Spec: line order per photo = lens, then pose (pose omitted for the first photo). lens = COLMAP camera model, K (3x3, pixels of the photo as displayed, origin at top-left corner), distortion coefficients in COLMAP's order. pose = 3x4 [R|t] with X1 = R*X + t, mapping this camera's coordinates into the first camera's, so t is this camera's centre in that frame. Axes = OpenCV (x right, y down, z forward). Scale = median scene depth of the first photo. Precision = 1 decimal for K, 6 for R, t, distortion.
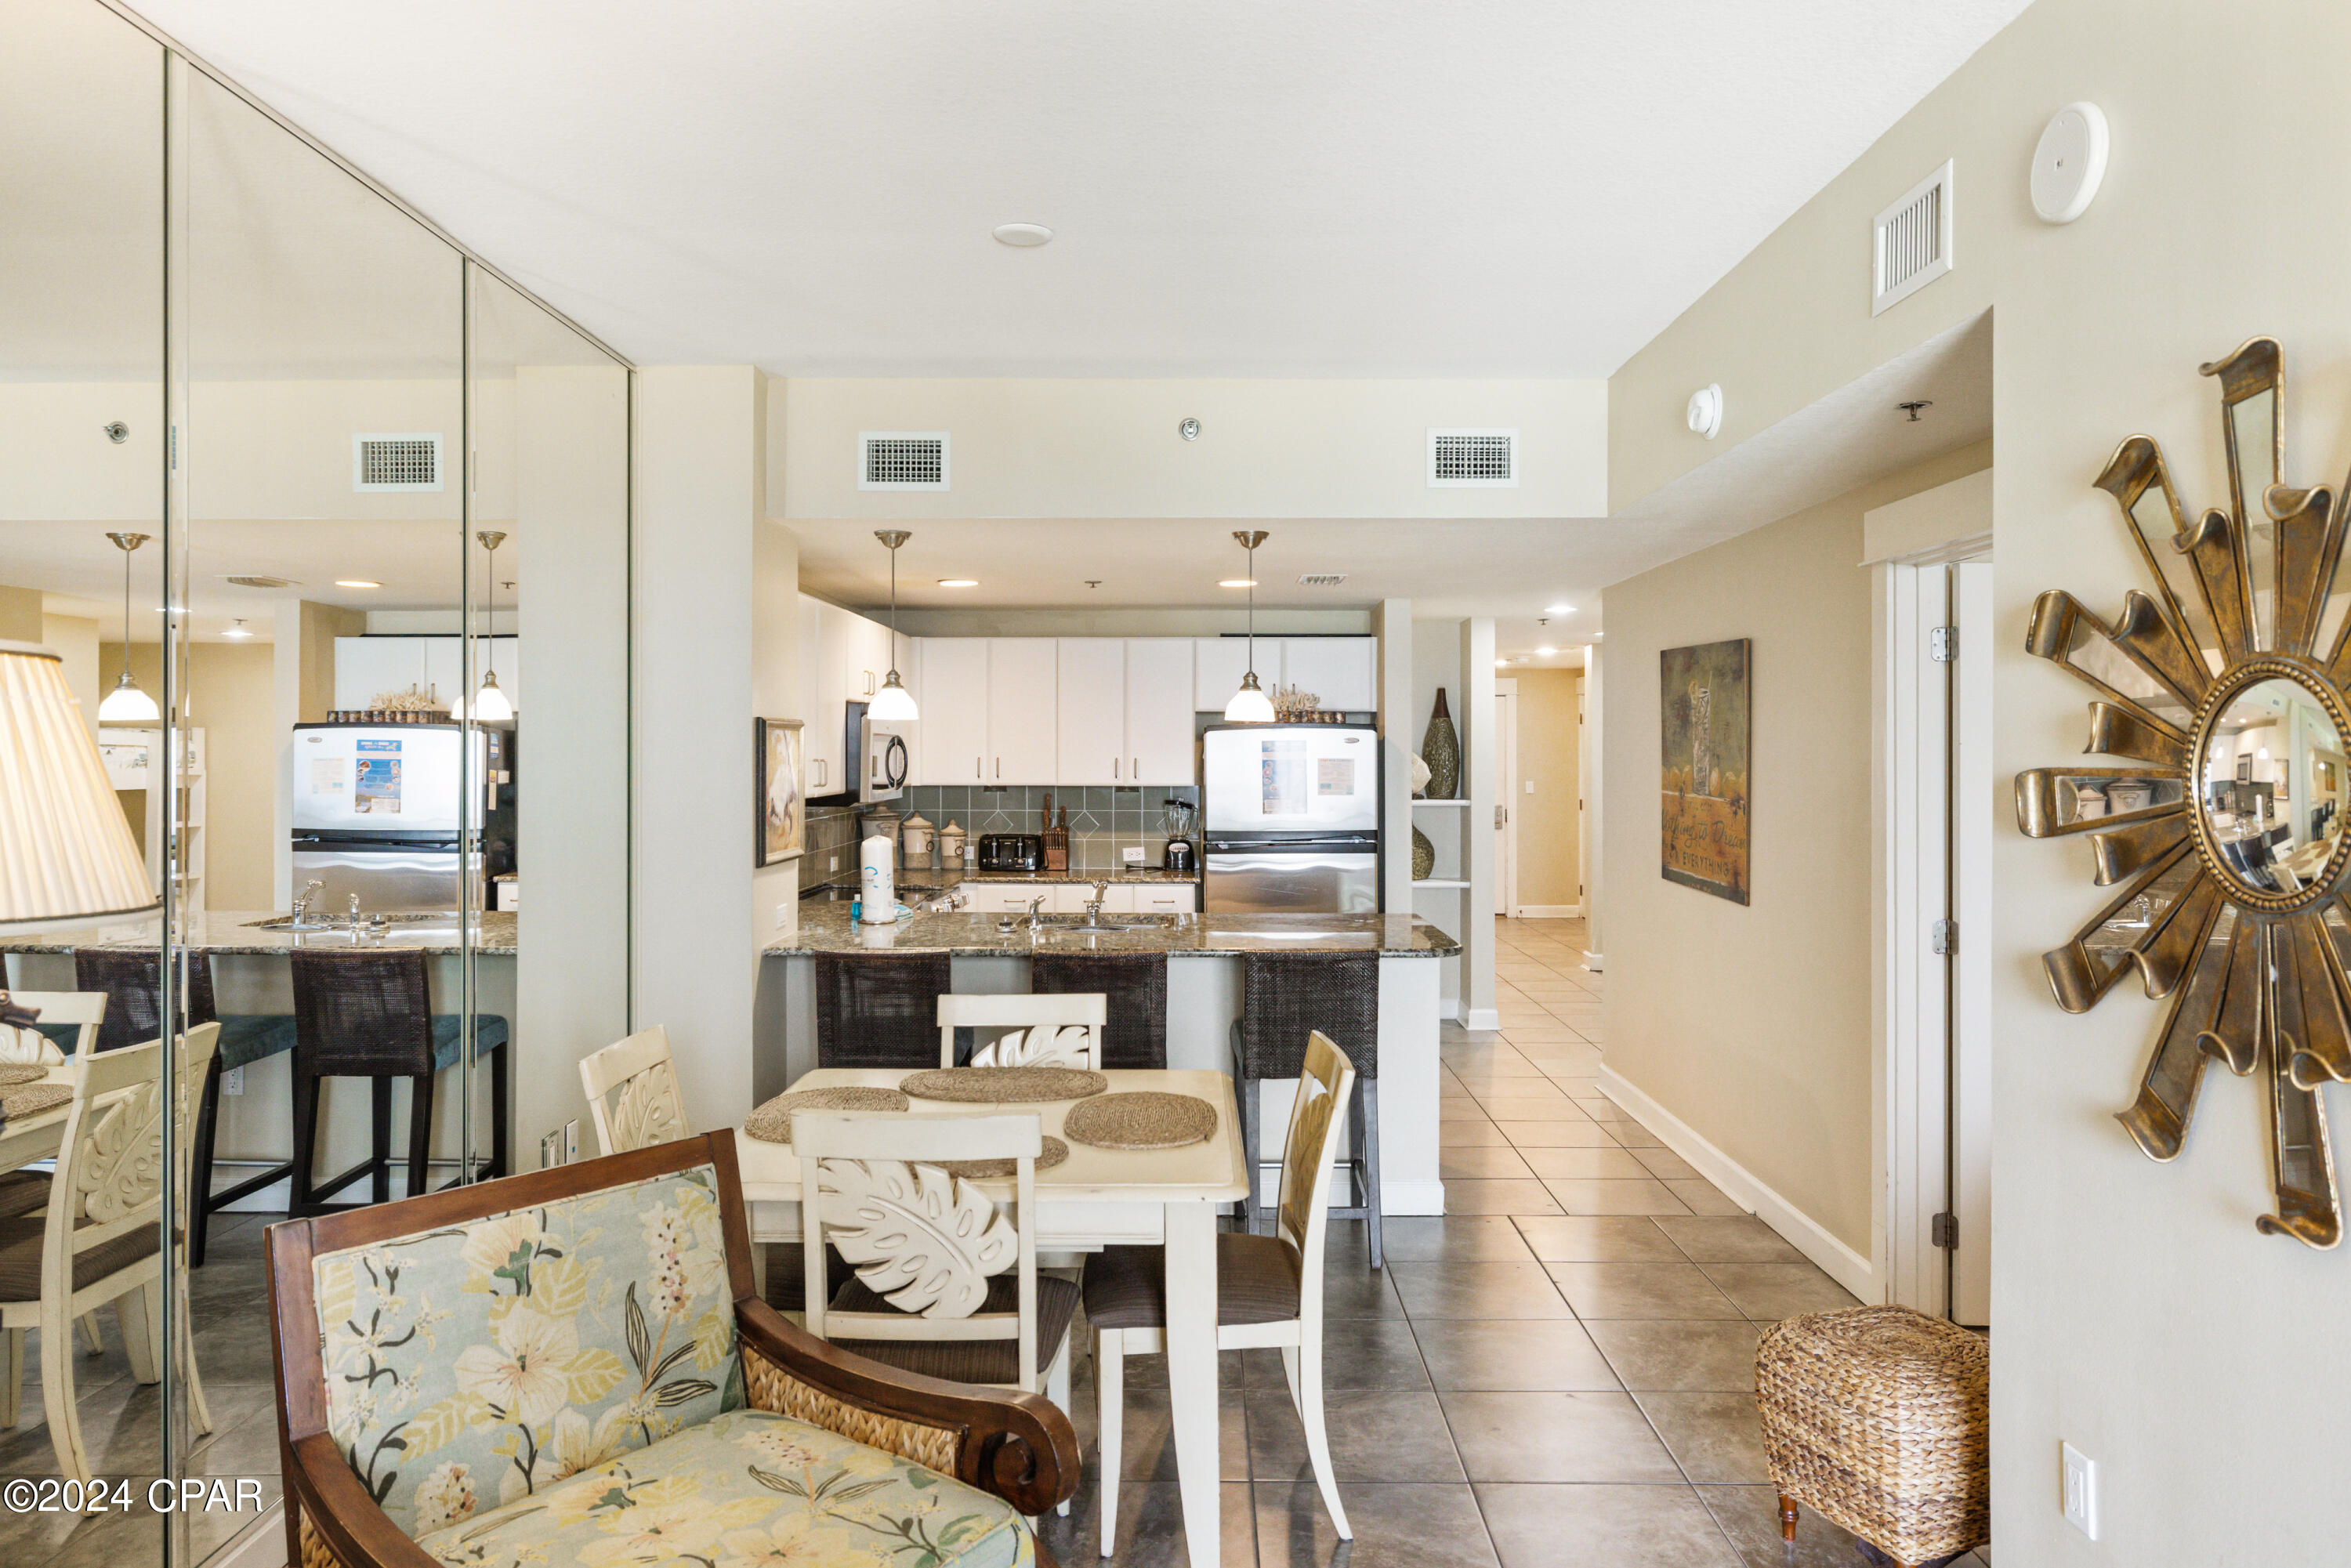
lens RADIAL K [[1508.4, 0, 1179.0], [0, 1508.4, 748.3], [0, 0, 1]] dist [-0.002227, 0.001959]
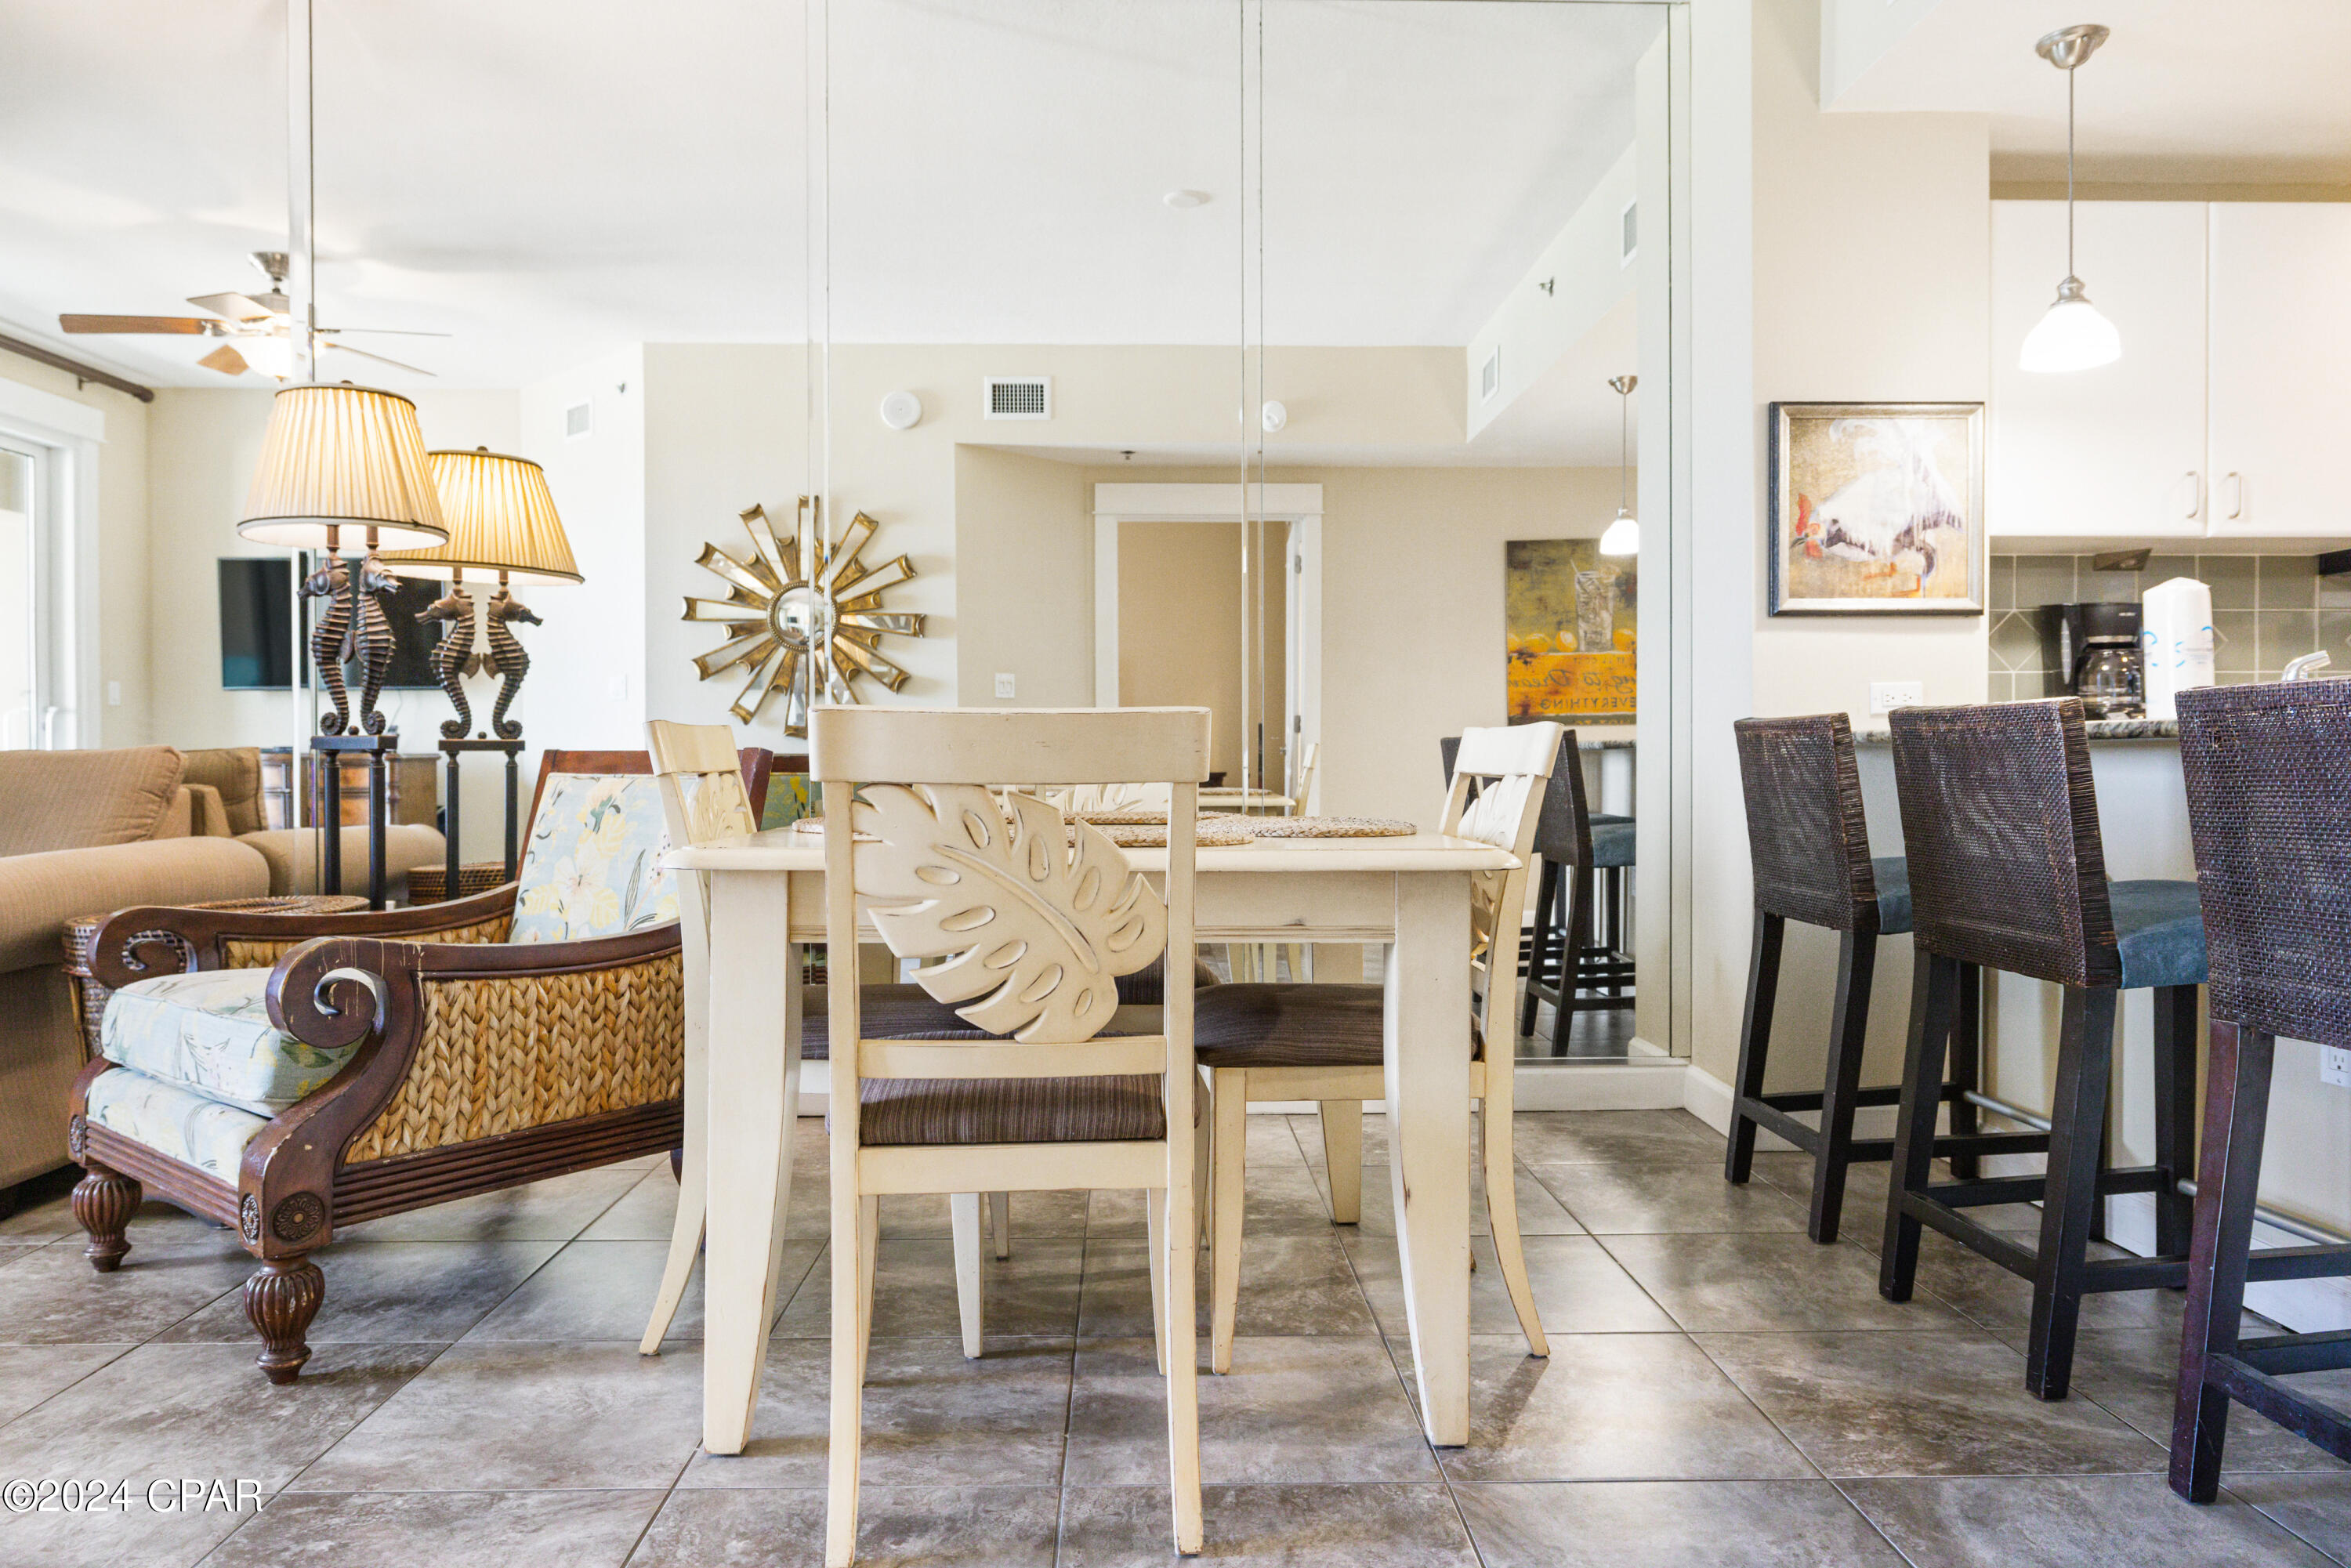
lens RADIAL K [[1508.4, 0, 1154.6], [0, 1508.4, 751.6], [0, 0, 1]] dist [-0.002227, 0.001959]
pose [[0.024049, -0.006237, -0.999691, 0.728300], [0.003287, 0.999976, -0.006160, 0.254579], [0.999705, -0.003138, 0.024069, 1.216838]]
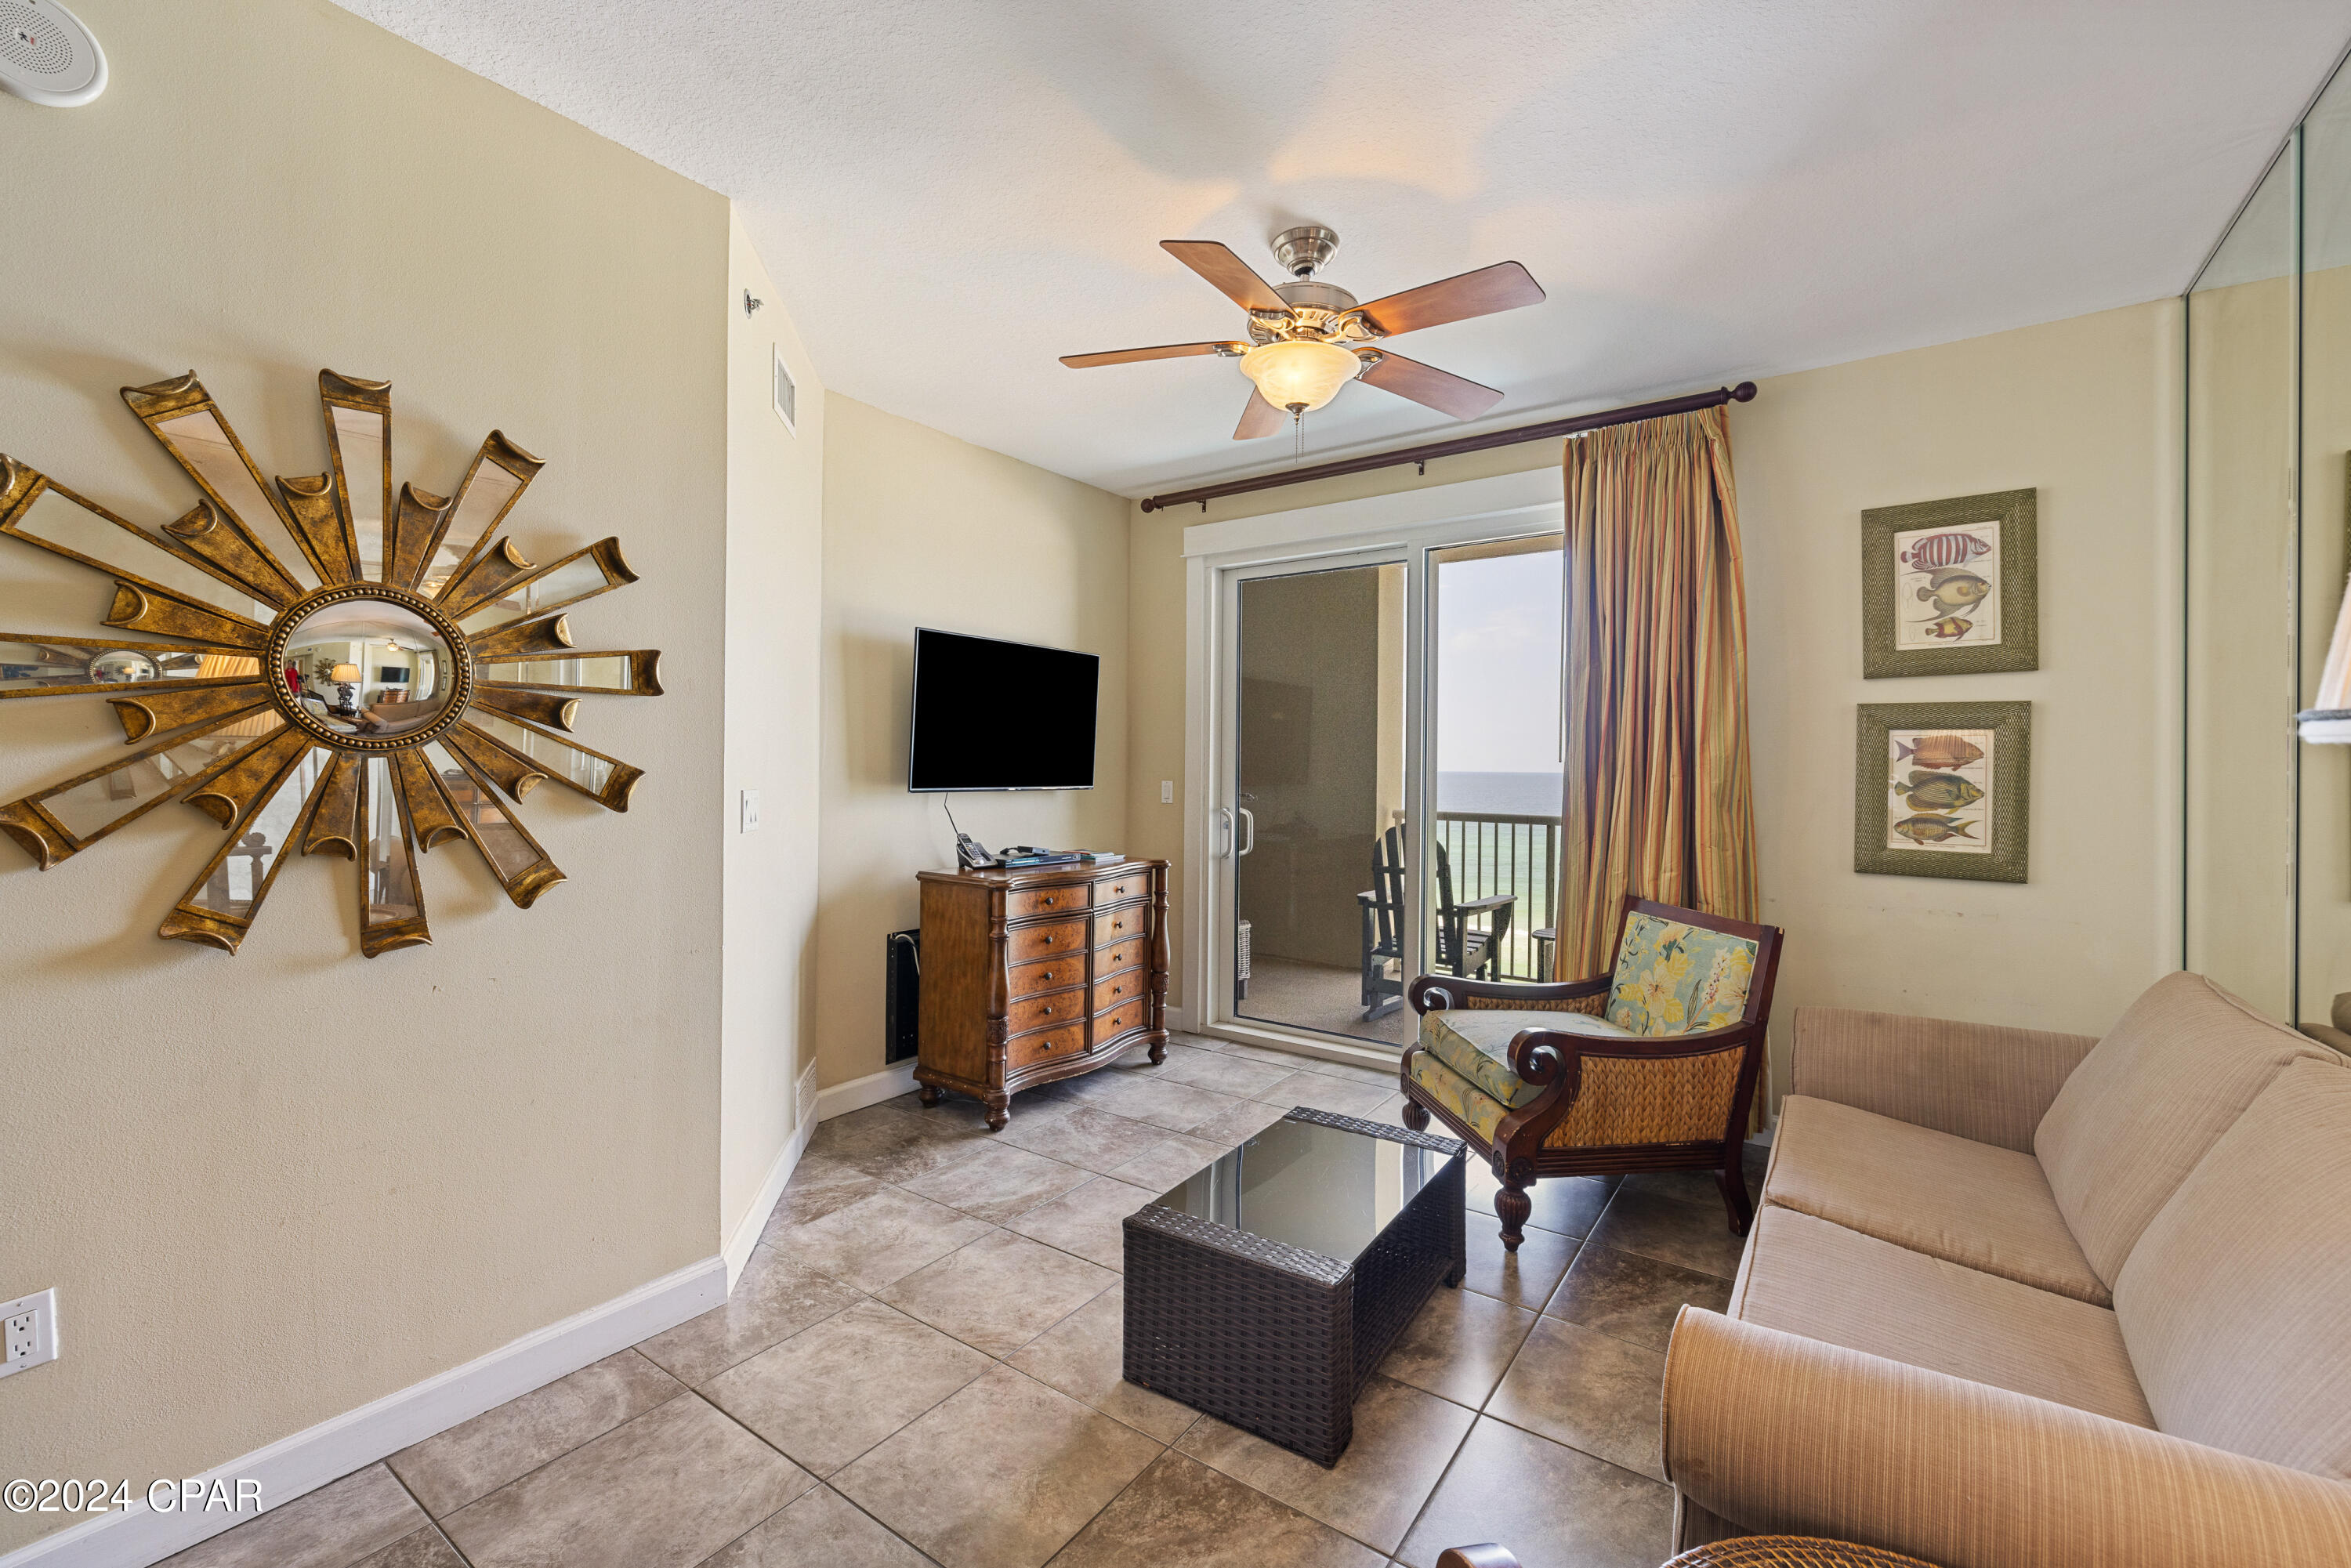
lens RADIAL K [[980.2, 0, 1159.9], [0, 980.2, 769.2], [0, 0, 1]] dist [0.000528, -0.001737]
pose [[-0.815526, -0.008818, 0.578653, -0.352571], [-0.009673, 0.999952, 0.001606, 0.080454], [-0.578639, -0.004287, -0.815572, 0.921778]]
